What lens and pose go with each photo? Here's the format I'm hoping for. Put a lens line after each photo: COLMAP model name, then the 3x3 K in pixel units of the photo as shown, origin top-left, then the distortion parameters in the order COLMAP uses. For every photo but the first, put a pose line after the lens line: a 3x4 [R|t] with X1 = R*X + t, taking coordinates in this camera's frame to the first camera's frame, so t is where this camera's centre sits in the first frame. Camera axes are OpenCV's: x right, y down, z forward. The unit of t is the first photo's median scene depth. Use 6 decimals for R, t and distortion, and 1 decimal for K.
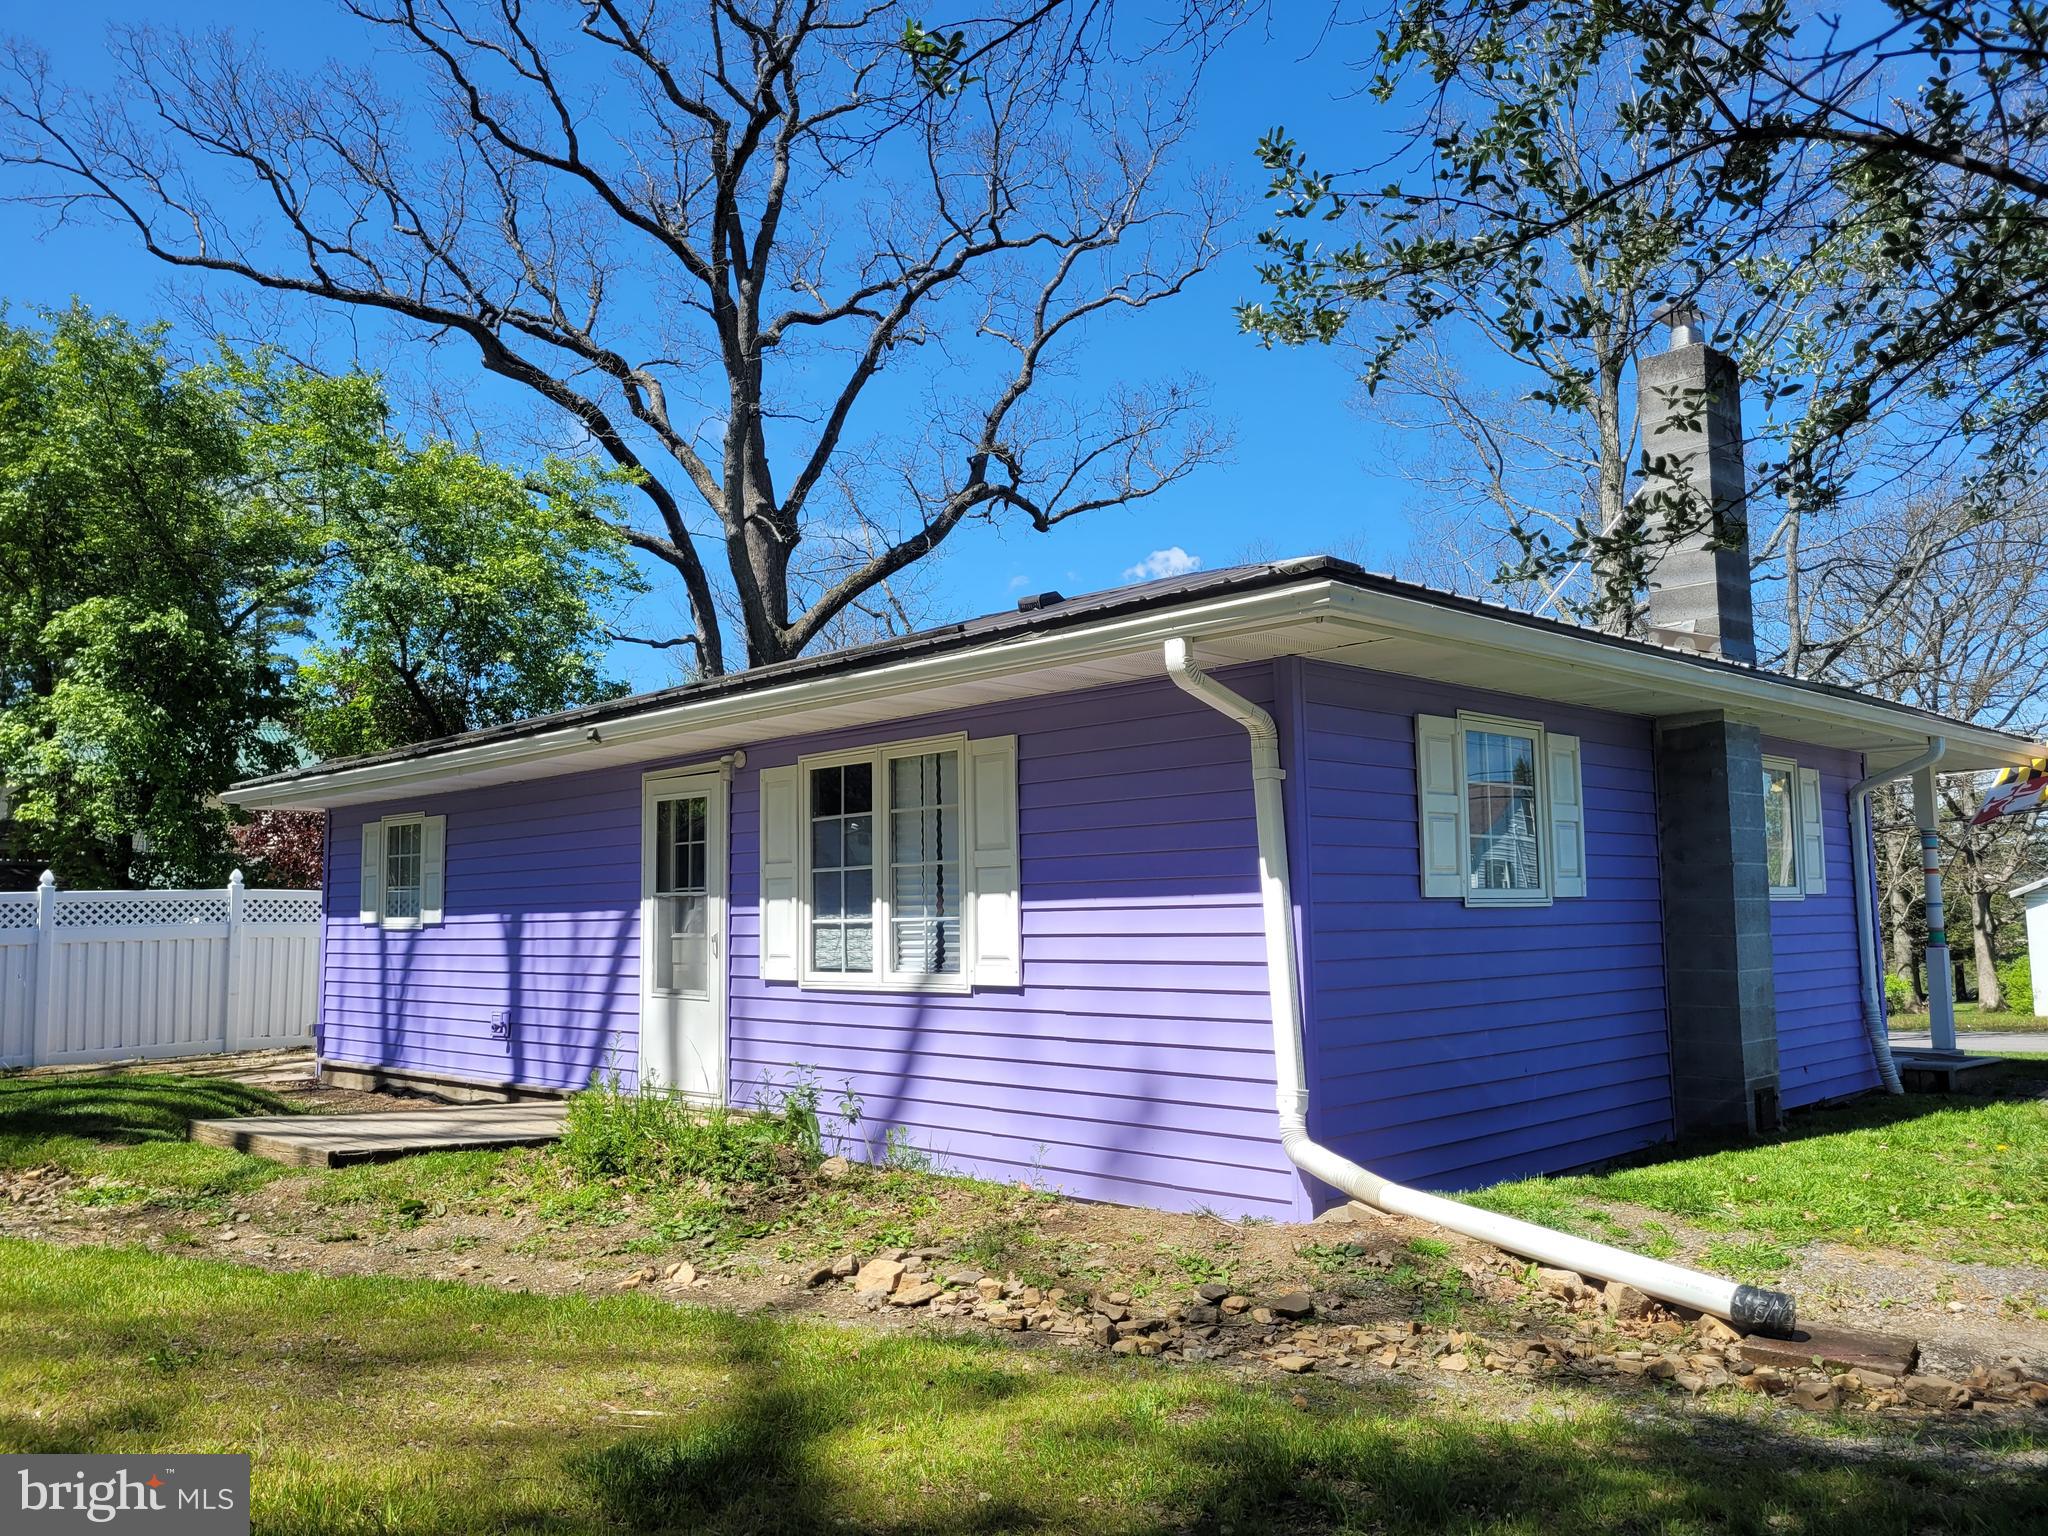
lens RADIAL K [[1547.1, 0, 1029.2], [0, 1547.1, 758.3], [0, 0, 1]] dist [0.072435, -0.065672]
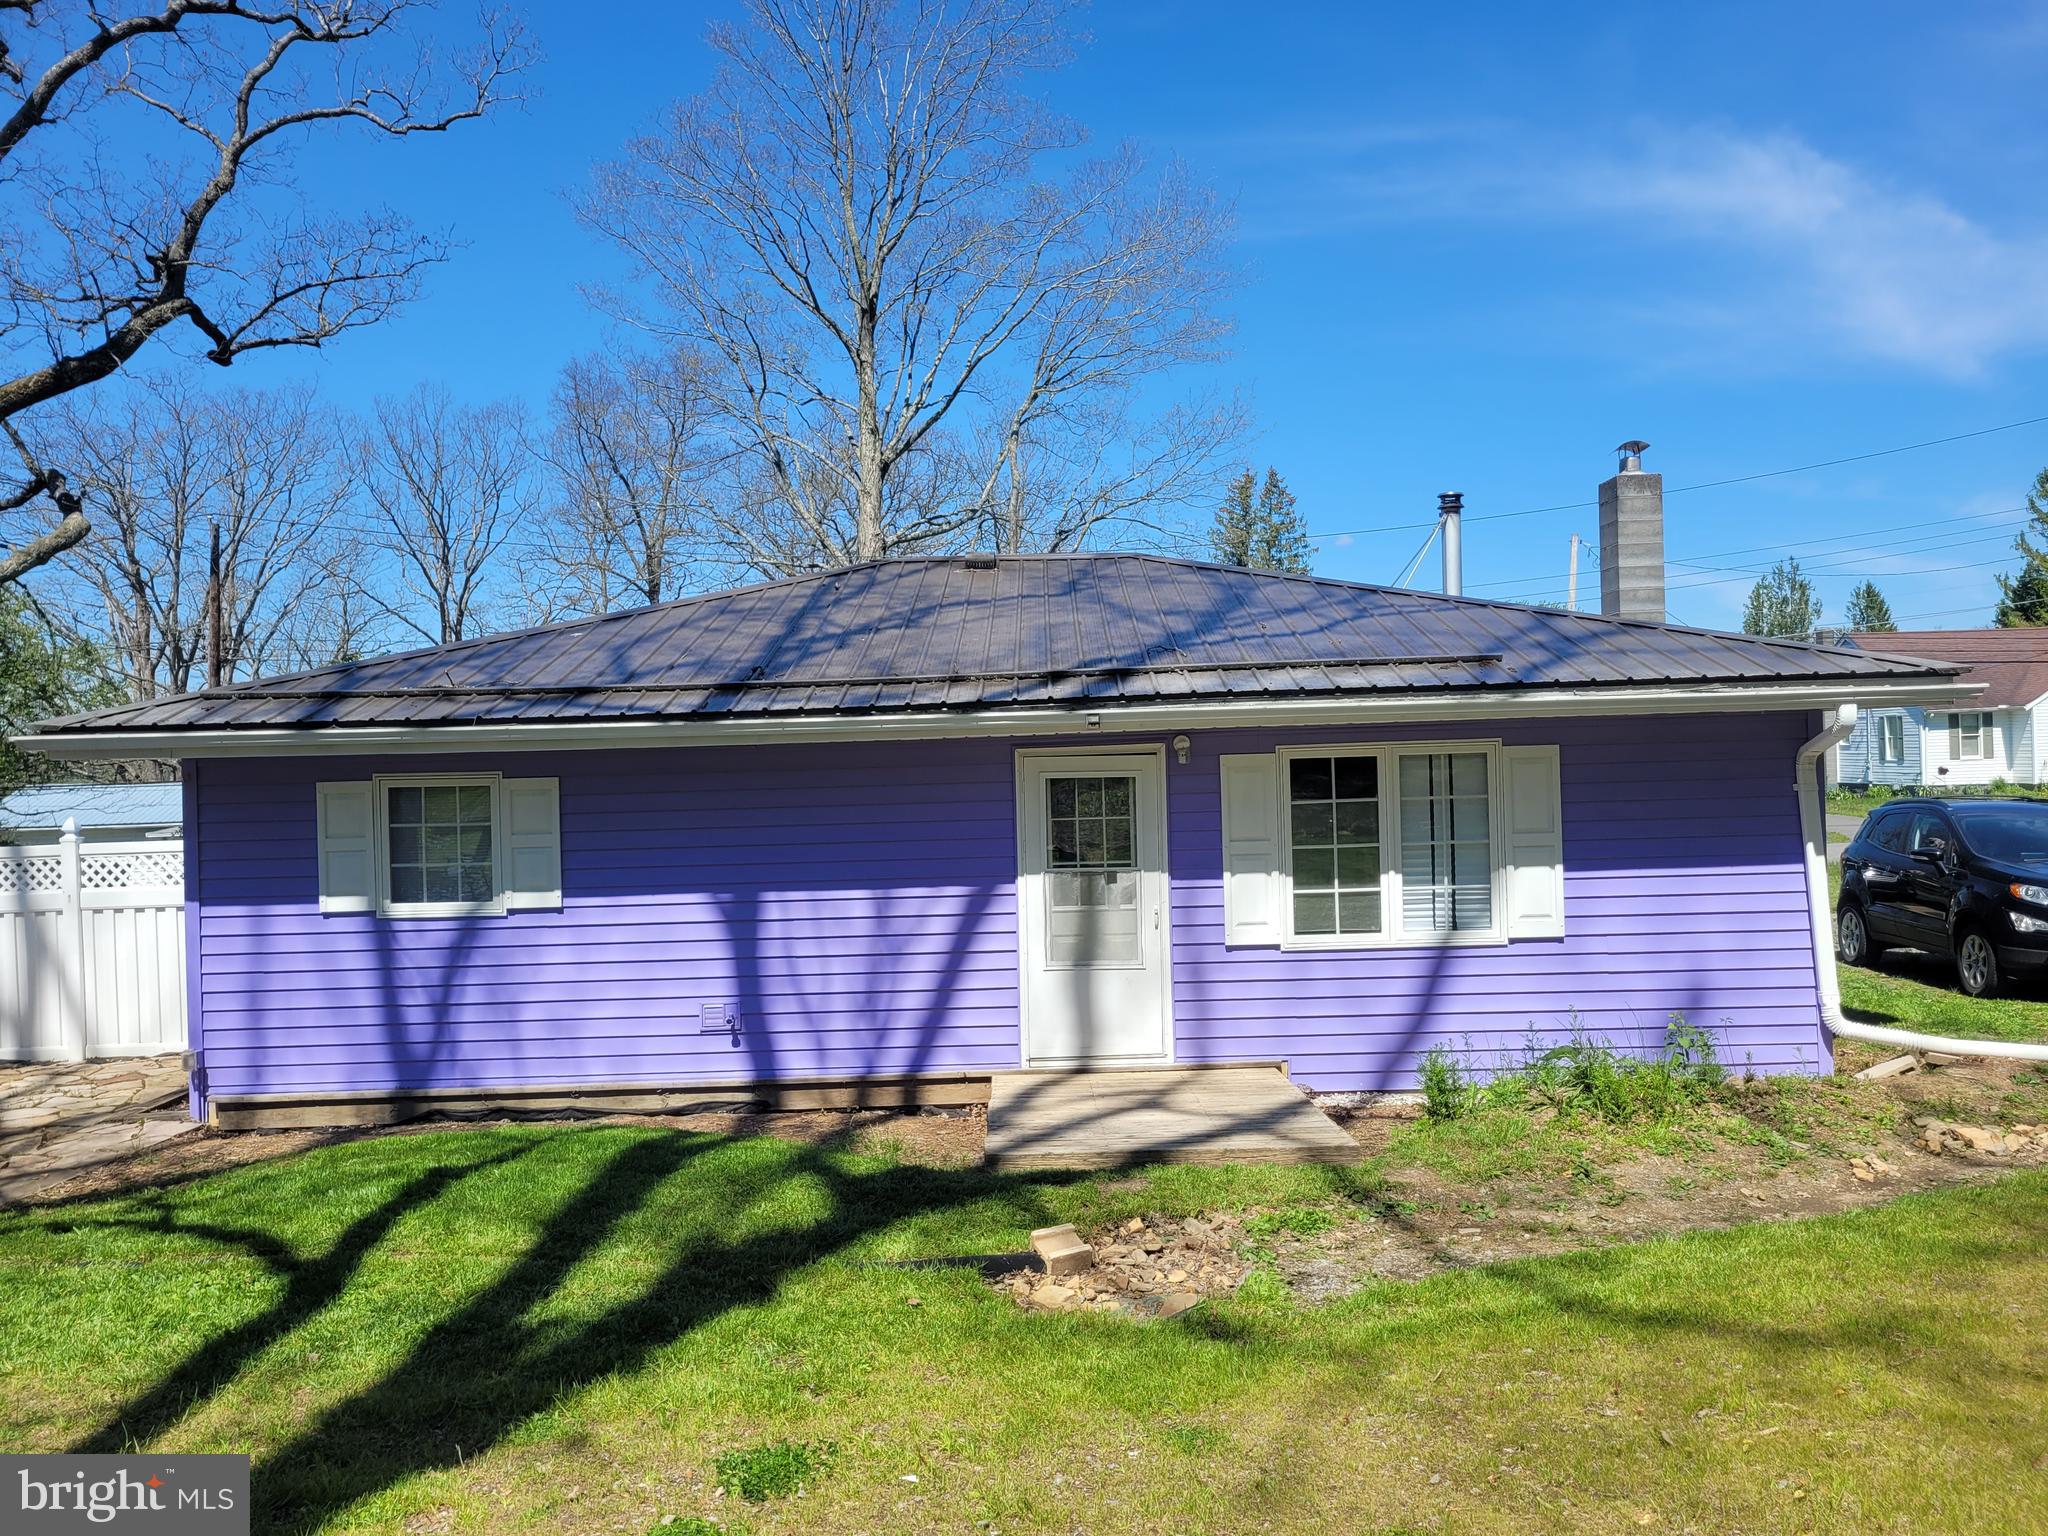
lens RADIAL K [[1547.1, 0, 1029.2], [0, 1547.1, 758.3], [0, 0, 1]] dist [0.072435, -0.065672]
pose [[0.717613, -0.008677, 0.696388, -1.033283], [-0.051464, 0.996528, 0.065449, -0.055038], [-0.694538, -0.082806, 0.714675, 0.316887]]
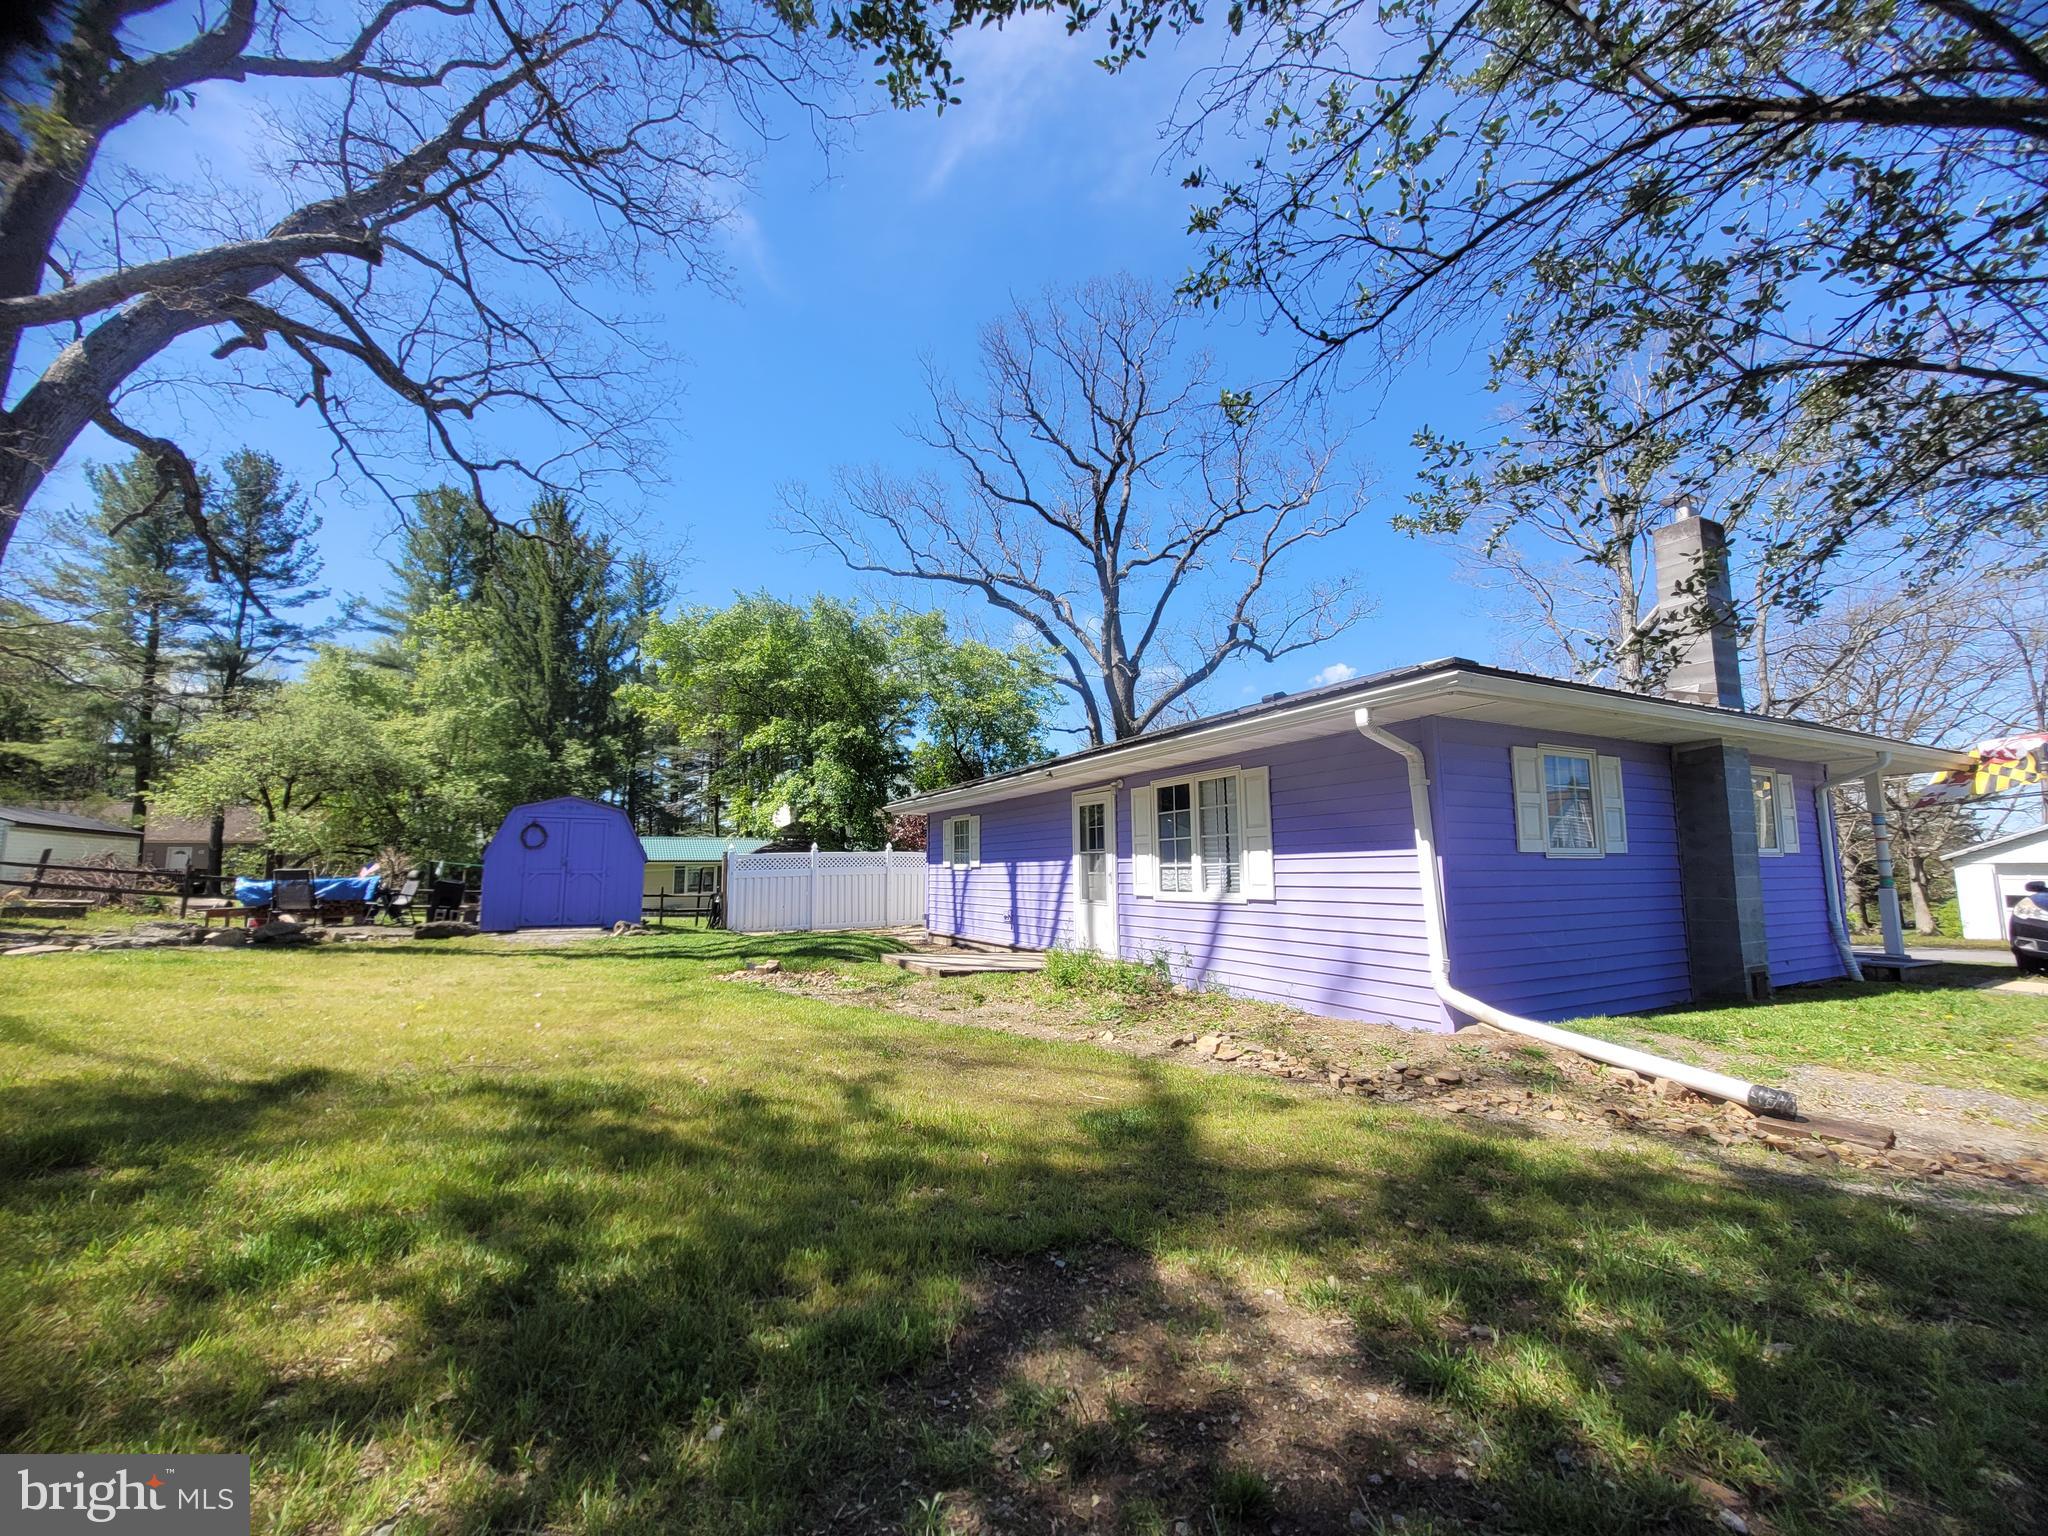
lens RADIAL K [[794.5, 0, 1020.7], [0, 794.5, 782.5], [0, 0, 1]] dist [0.009661, -0.002303]
pose [[0.956437, -0.025973, -0.290780, -0.013278], [0.023814, 0.999656, -0.010961, 0.006935], [0.290965, 0.003558, 0.956727, -0.007681]]
